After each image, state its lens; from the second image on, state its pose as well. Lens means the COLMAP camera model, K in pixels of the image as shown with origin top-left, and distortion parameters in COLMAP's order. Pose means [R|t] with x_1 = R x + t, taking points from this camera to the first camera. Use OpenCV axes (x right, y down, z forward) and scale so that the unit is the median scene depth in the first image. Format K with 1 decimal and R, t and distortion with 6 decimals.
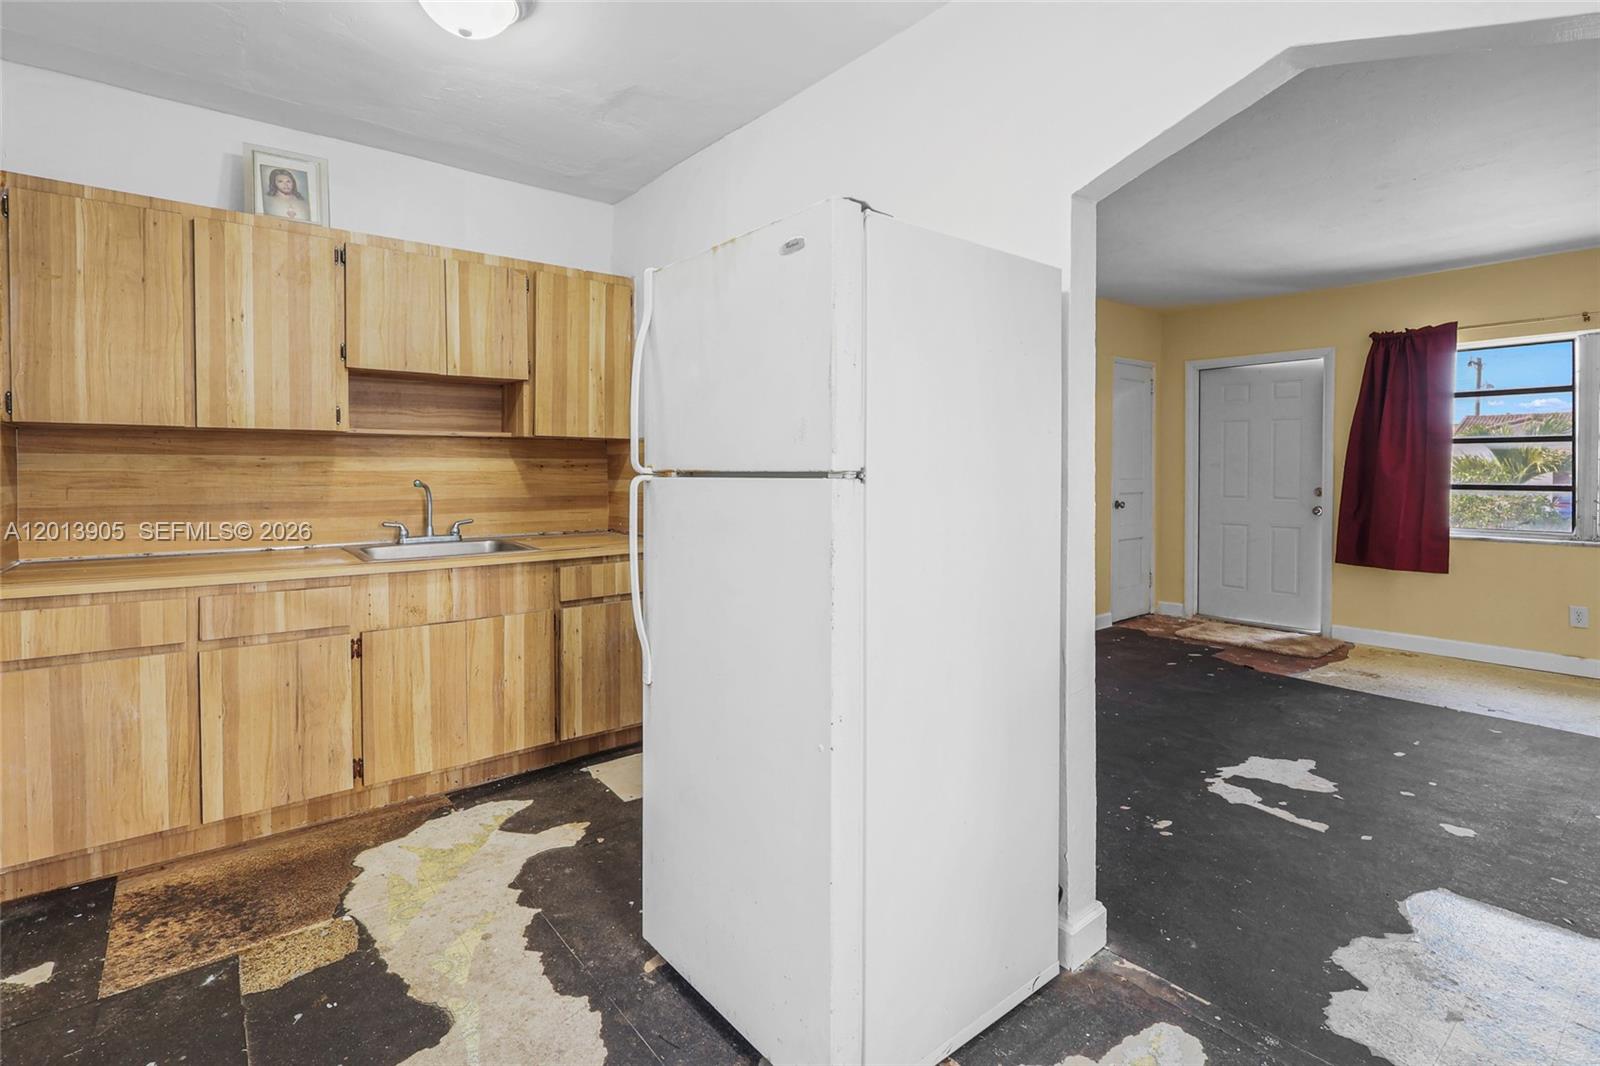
lens RADIAL K [[767.9, 0, 806.0], [0, 767.9, 479.9], [0, 0, 1]] dist [-0.003293, 0.000003]
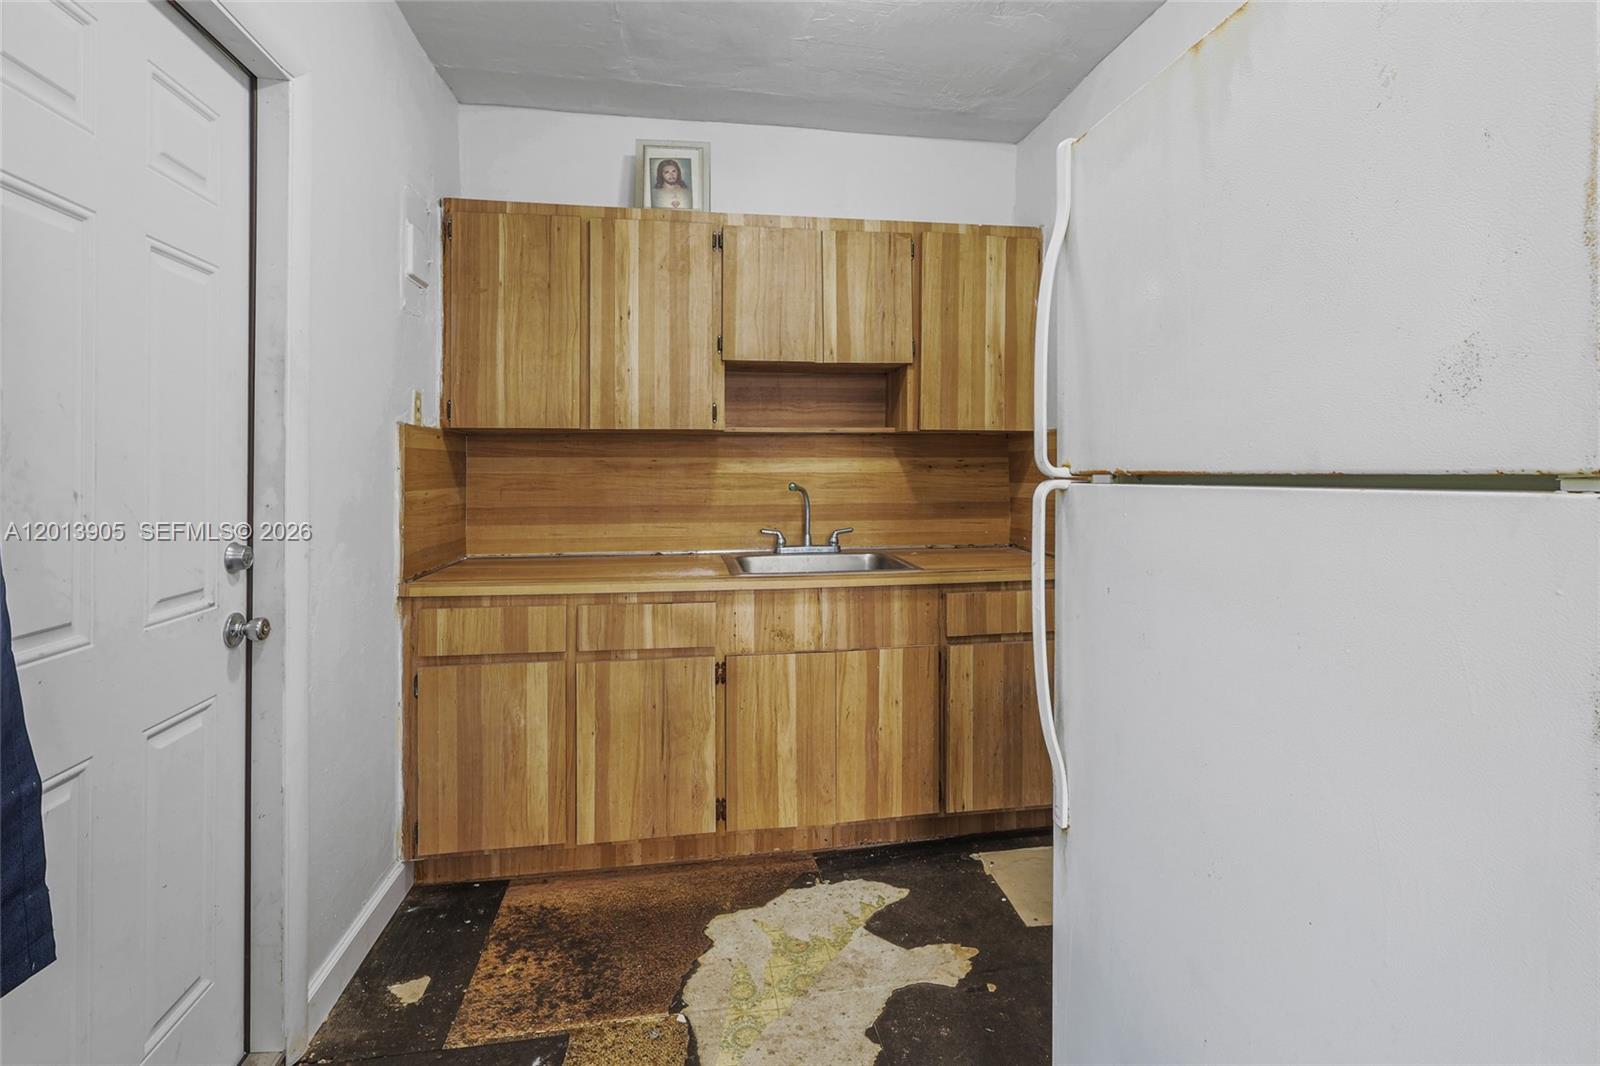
lens RADIAL K [[767.9, 0, 806.0], [0, 767.9, 479.9], [0, 0, 1]] dist [-0.003293, 0.000003]
pose [[0.867573, 0.002171, -0.497305, -0.057940], [-0.002513, 0.999997, -0.000020, -0.003902], [0.497304, 0.001267, 0.867576, 0.268736]]
